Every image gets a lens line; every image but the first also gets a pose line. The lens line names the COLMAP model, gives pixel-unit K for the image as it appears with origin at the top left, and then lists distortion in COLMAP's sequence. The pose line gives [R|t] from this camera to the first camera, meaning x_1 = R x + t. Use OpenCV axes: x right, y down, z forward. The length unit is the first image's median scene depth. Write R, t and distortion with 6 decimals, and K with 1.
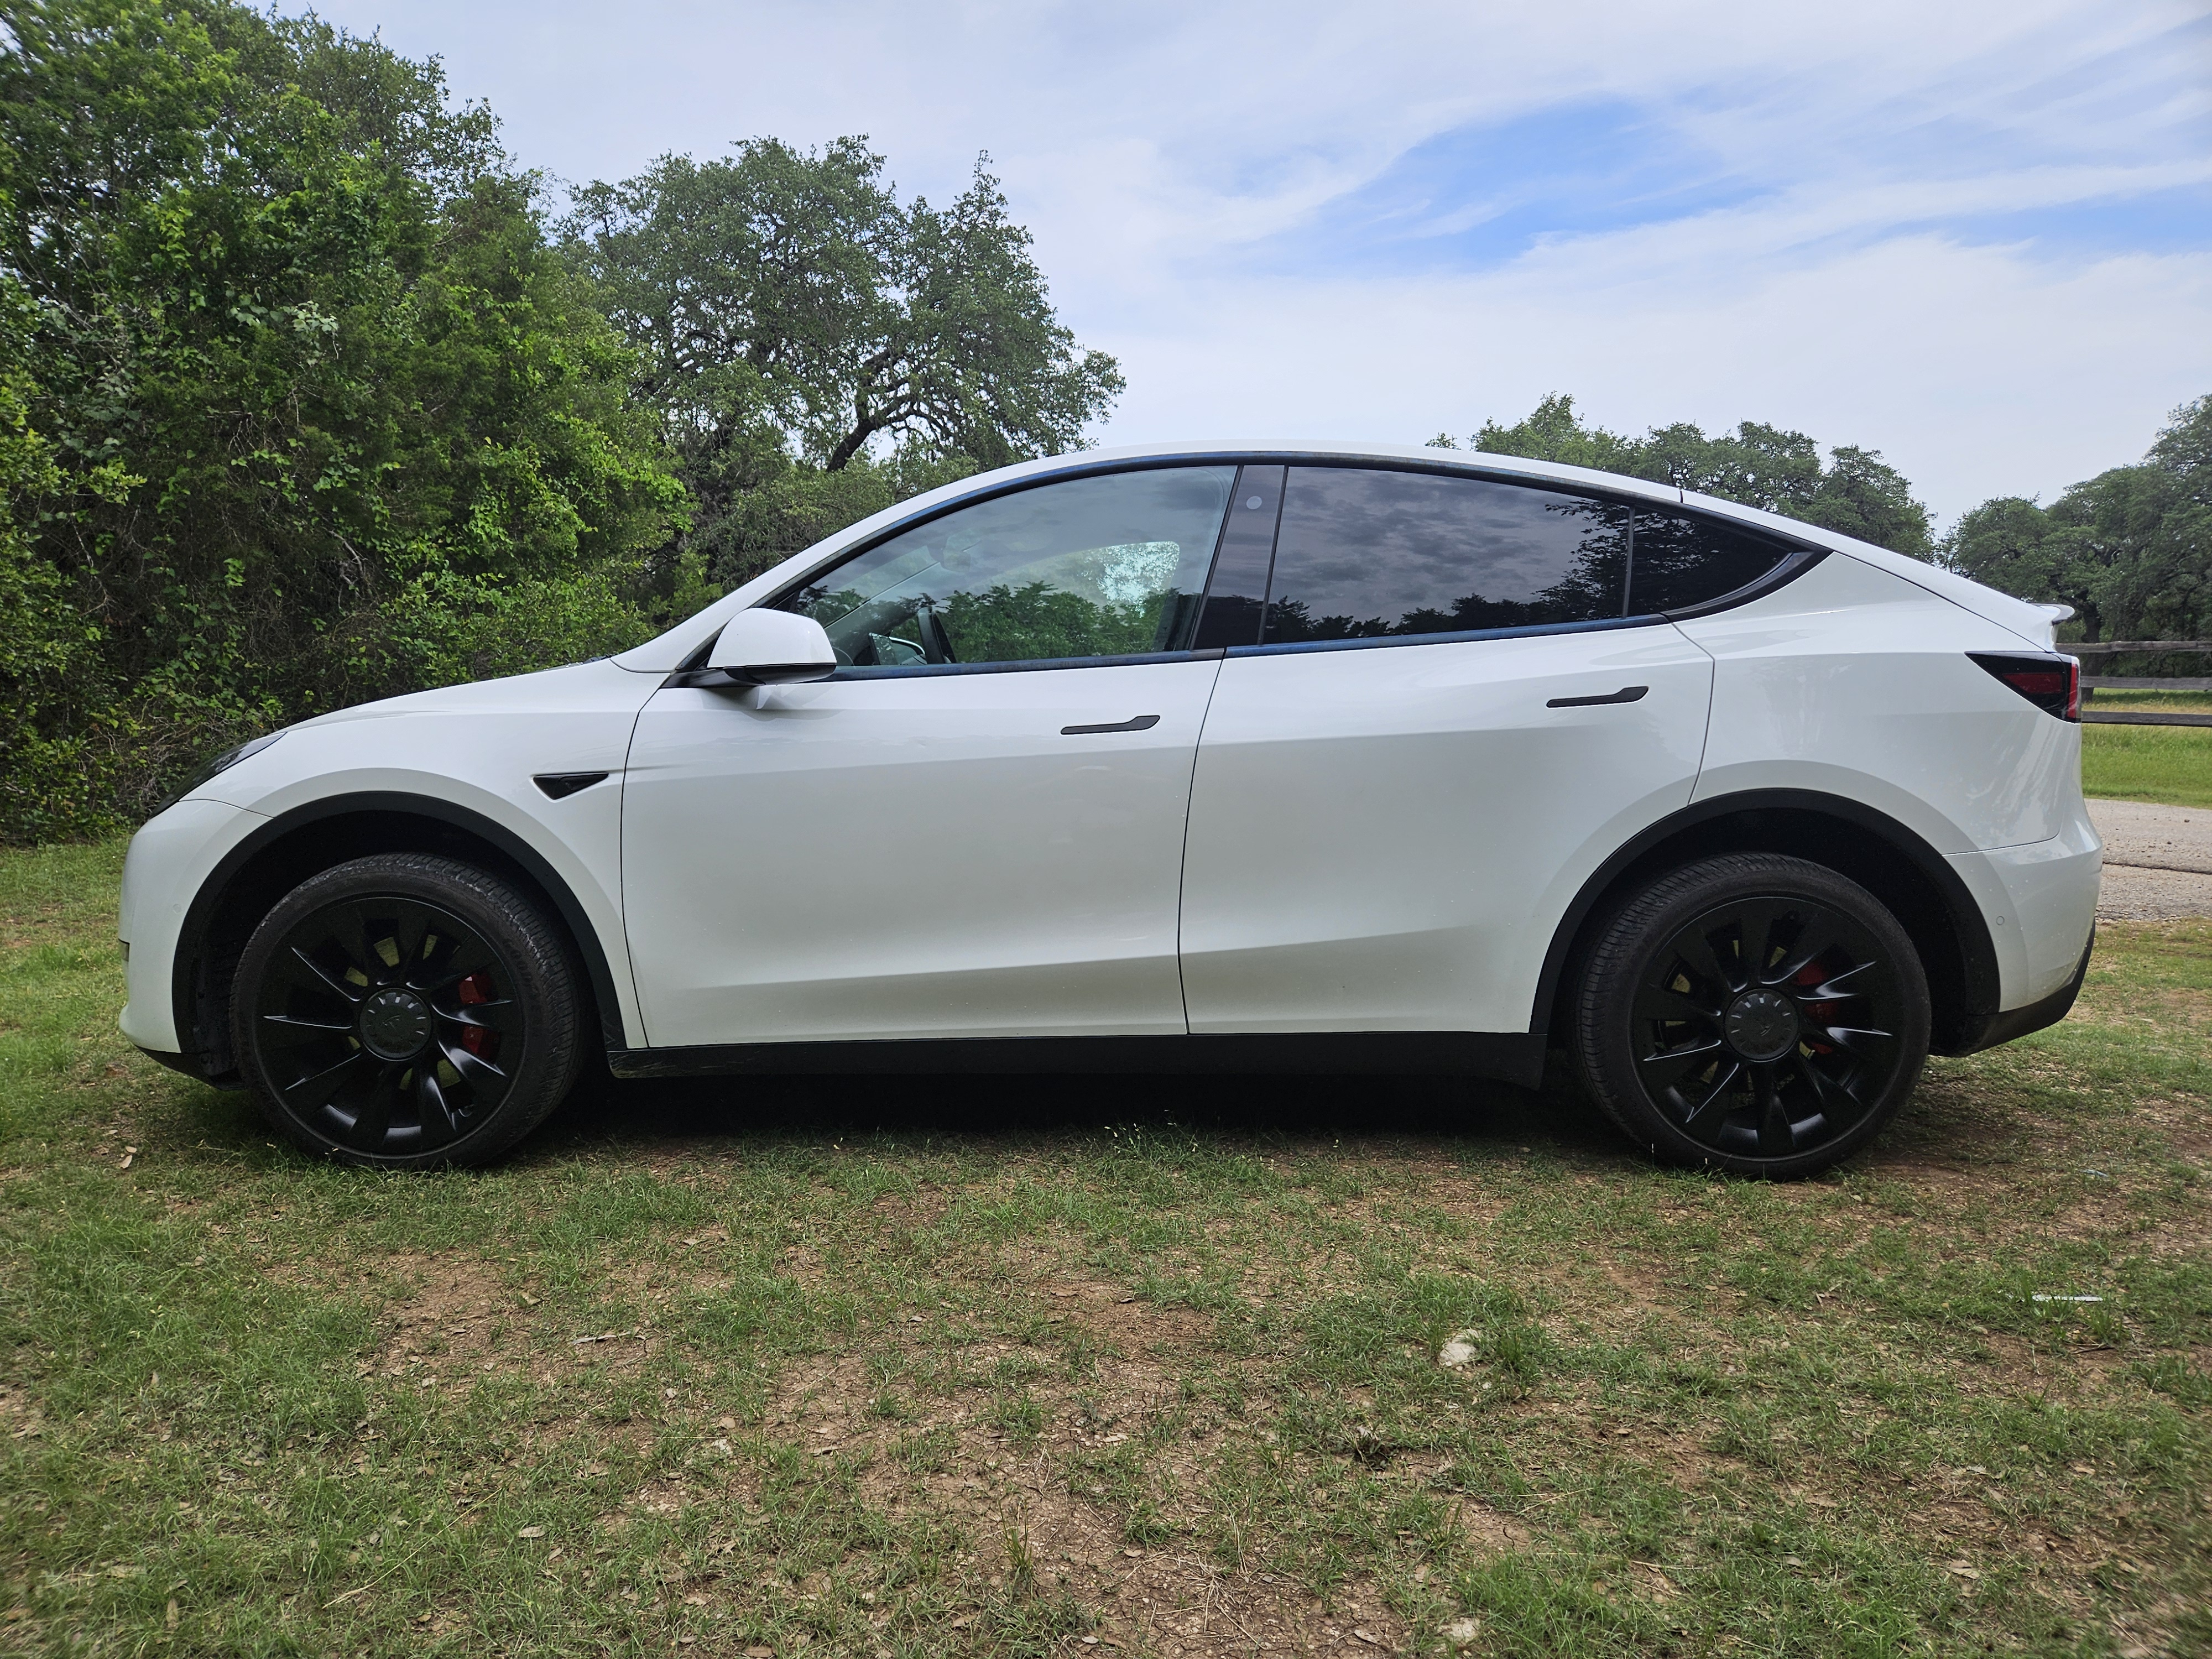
lens RADIAL K [[1471.2, 0, 1092.8], [0, 1471.2, 825.3], [0, 0, 1]] dist [0.064895, -0.052762]
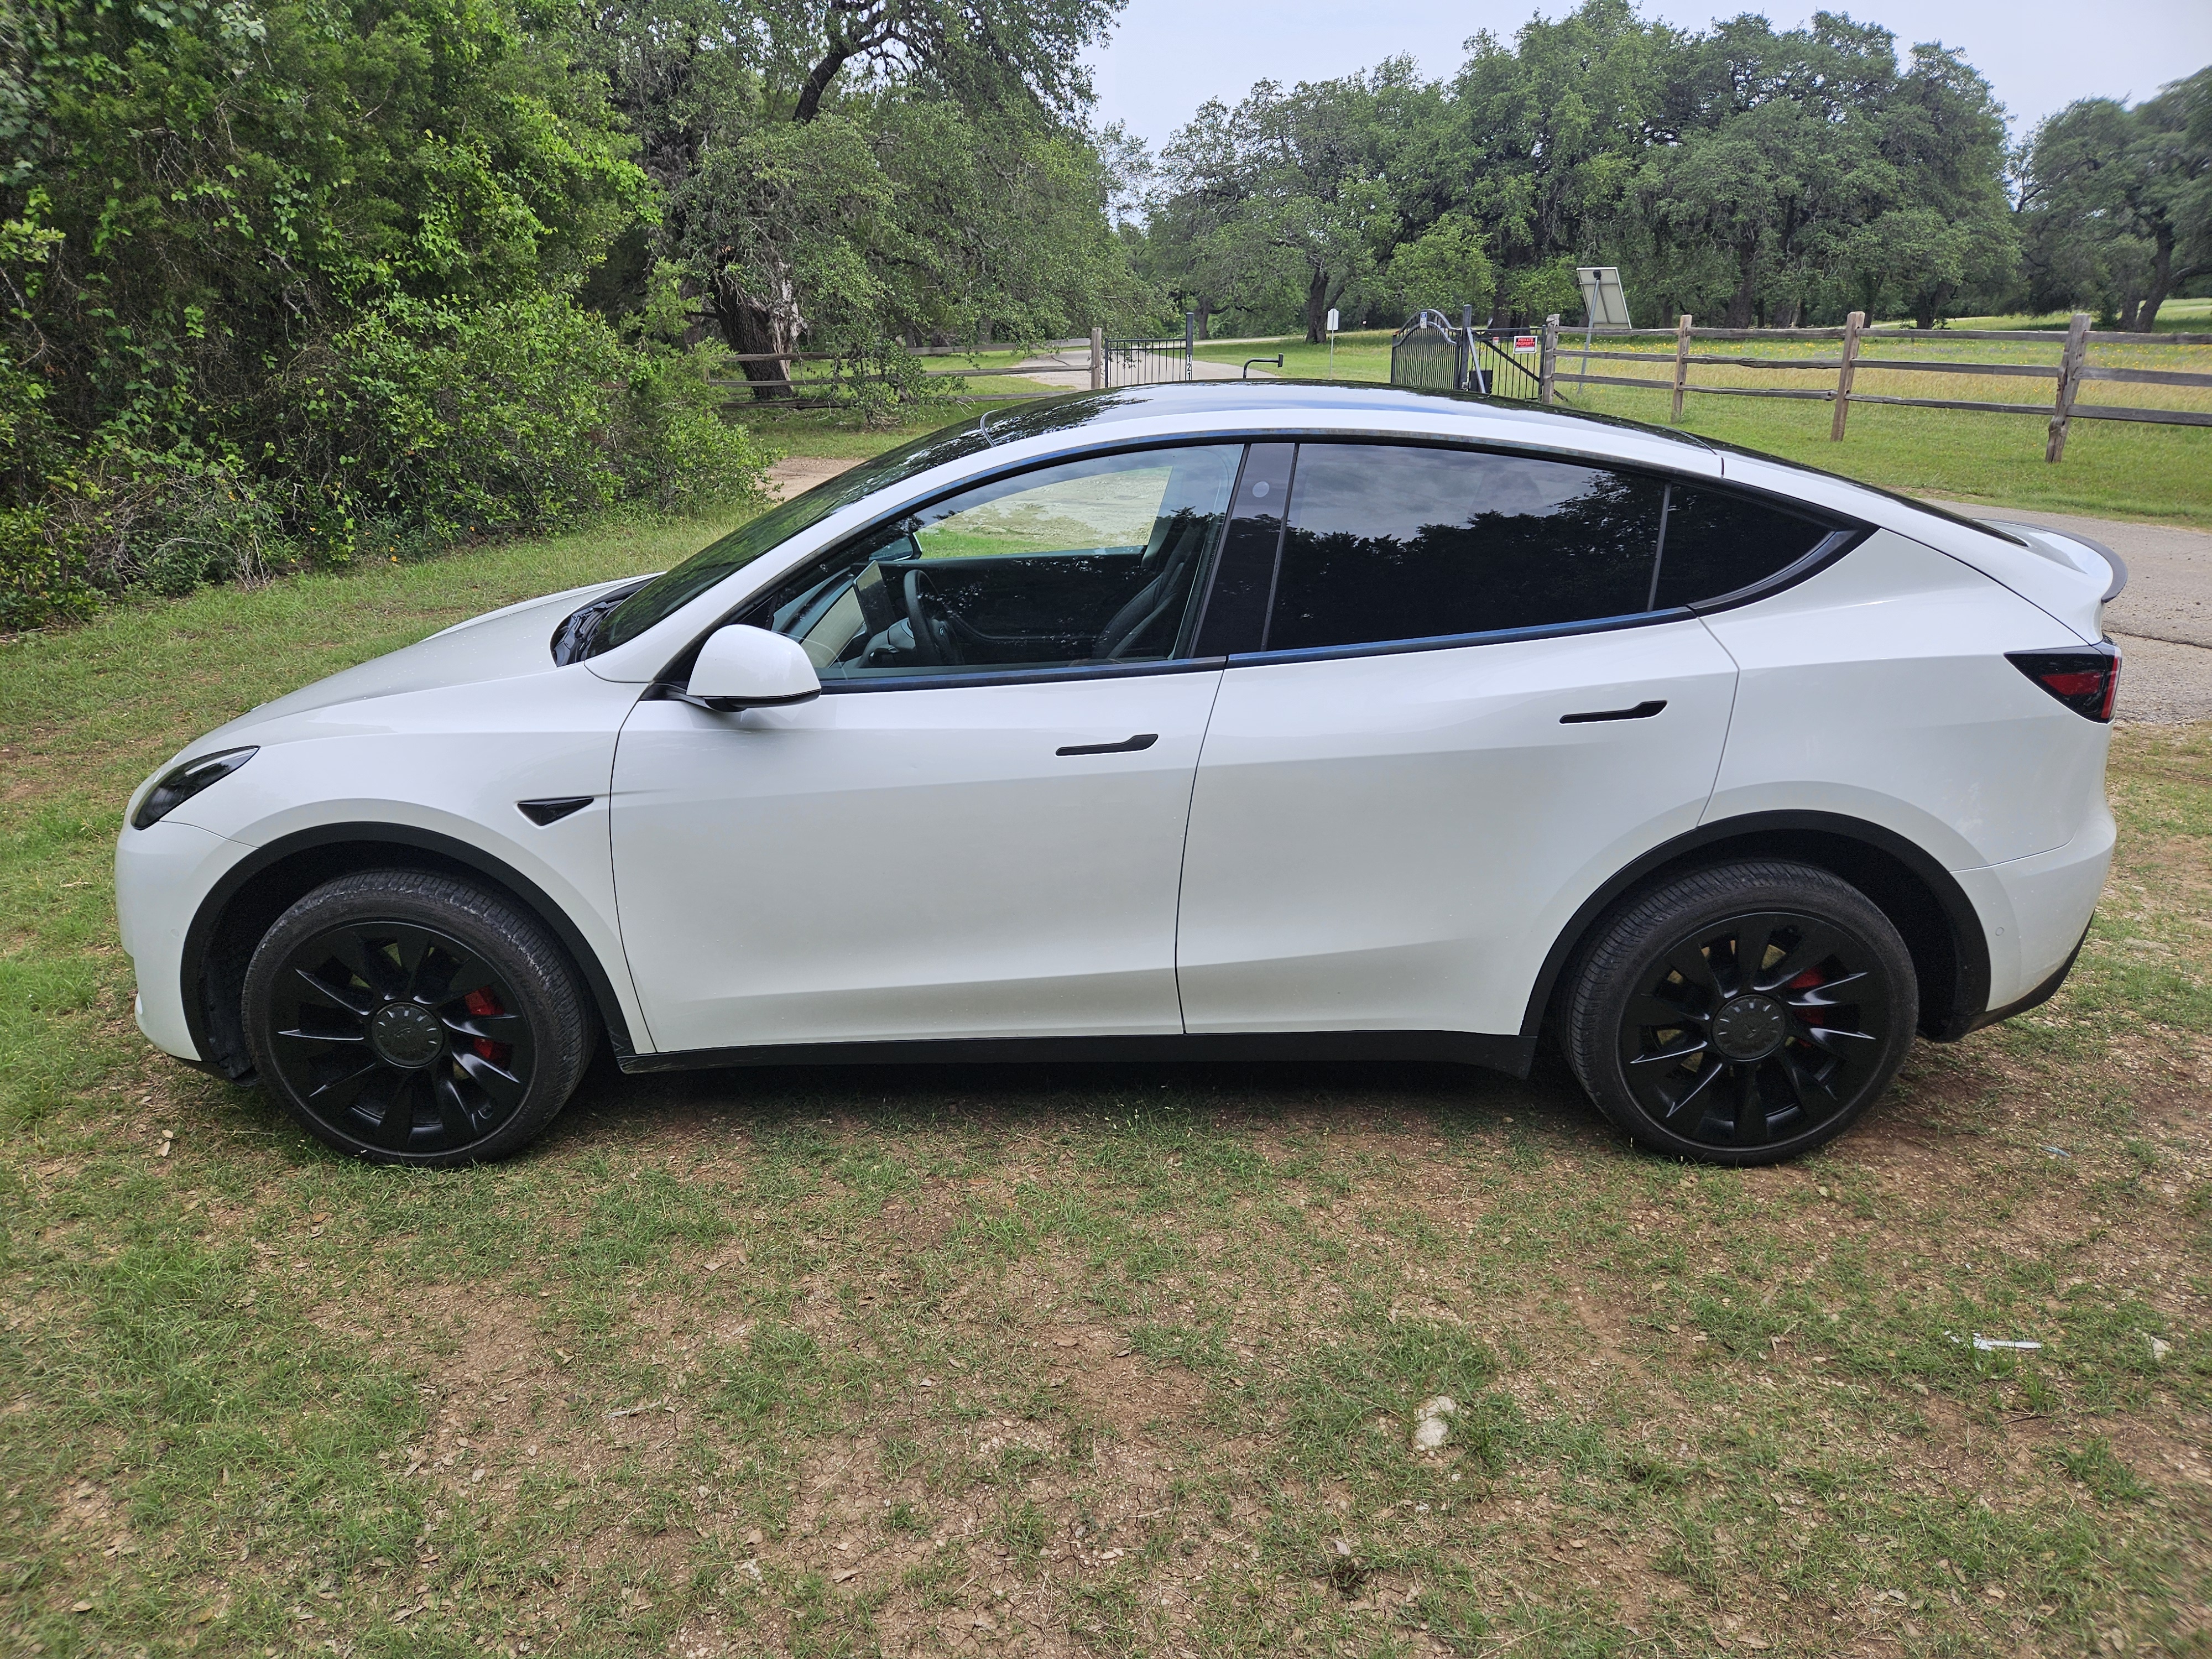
lens RADIAL K [[1471.2, 0, 1091.7], [0, 1471.2, 841.6], [0, 0, 1]] dist [0.064895, -0.052762]
pose [[0.999975, -0.005702, -0.004117, 0.005412], [0.006533, 0.969881, 0.243491, -0.240518], [0.002605, -0.243512, 0.969894, 0.044927]]
